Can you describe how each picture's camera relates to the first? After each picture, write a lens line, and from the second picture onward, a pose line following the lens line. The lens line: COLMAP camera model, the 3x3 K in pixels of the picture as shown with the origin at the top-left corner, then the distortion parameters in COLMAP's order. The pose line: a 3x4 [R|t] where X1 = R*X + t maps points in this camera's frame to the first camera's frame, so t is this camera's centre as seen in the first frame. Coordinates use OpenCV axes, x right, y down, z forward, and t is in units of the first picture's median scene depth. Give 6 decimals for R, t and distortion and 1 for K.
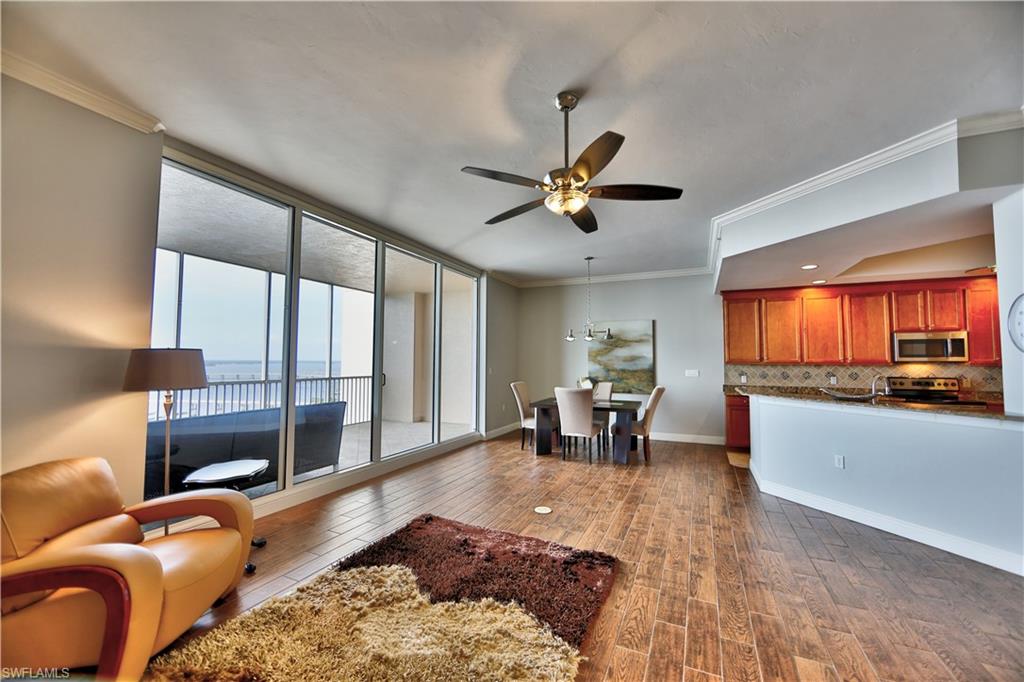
lens RADIAL K [[401.0, 0, 509.6], [0, 401.0, 340.3], [0, 0, 1]] dist [-0.013553, 0.002575]
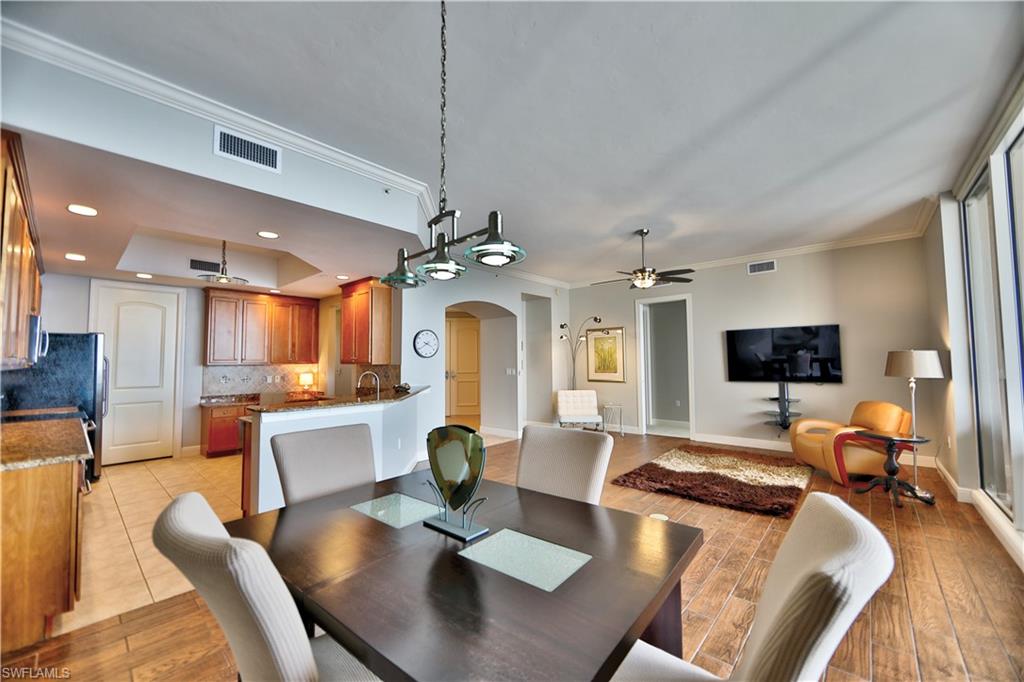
lens RADIAL K [[401.0, 0, 510.2], [0, 401.0, 339.3], [0, 0, 1]] dist [-0.013553, 0.002575]
pose [[-0.958591, 0.019028, 0.284150, 0.092981], [-0.010919, 0.994576, -0.103434, 0.070746], [-0.284577, -0.102254, -0.953184, 1.332507]]
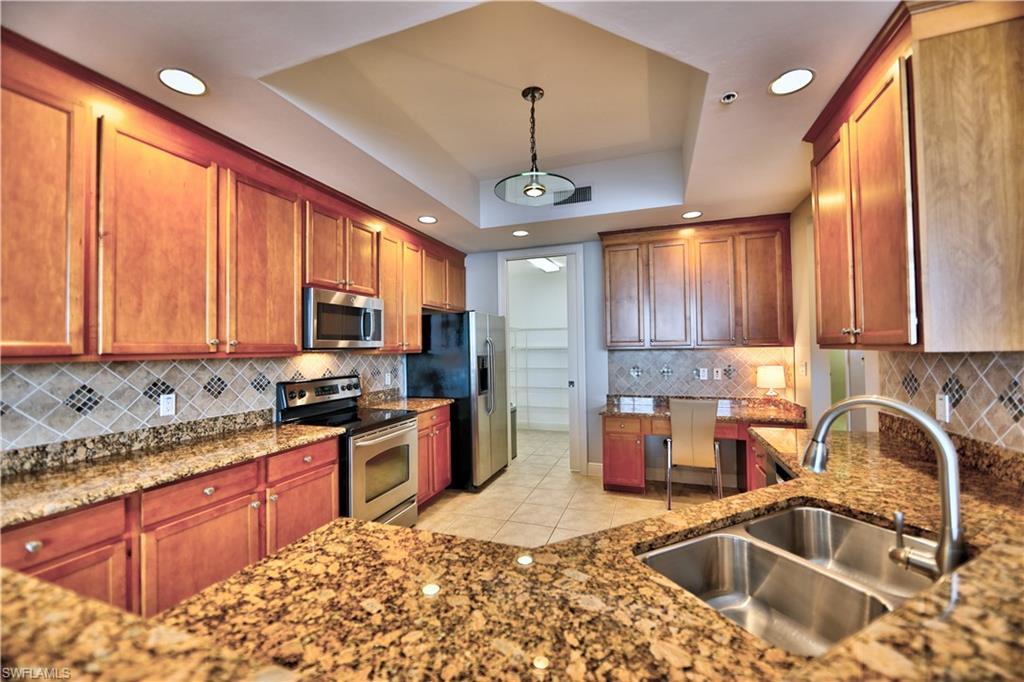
lens RADIAL K [[401.0, 0, 511.2], [0, 401.0, 341.1], [0, 0, 1]] dist [-0.013553, 0.002575]
pose [[-0.095895, 0.014622, 0.995284, 0.467021], [-0.037919, 0.999113, -0.018331, 0.042744], [-0.994669, -0.039498, -0.095255, 0.784639]]
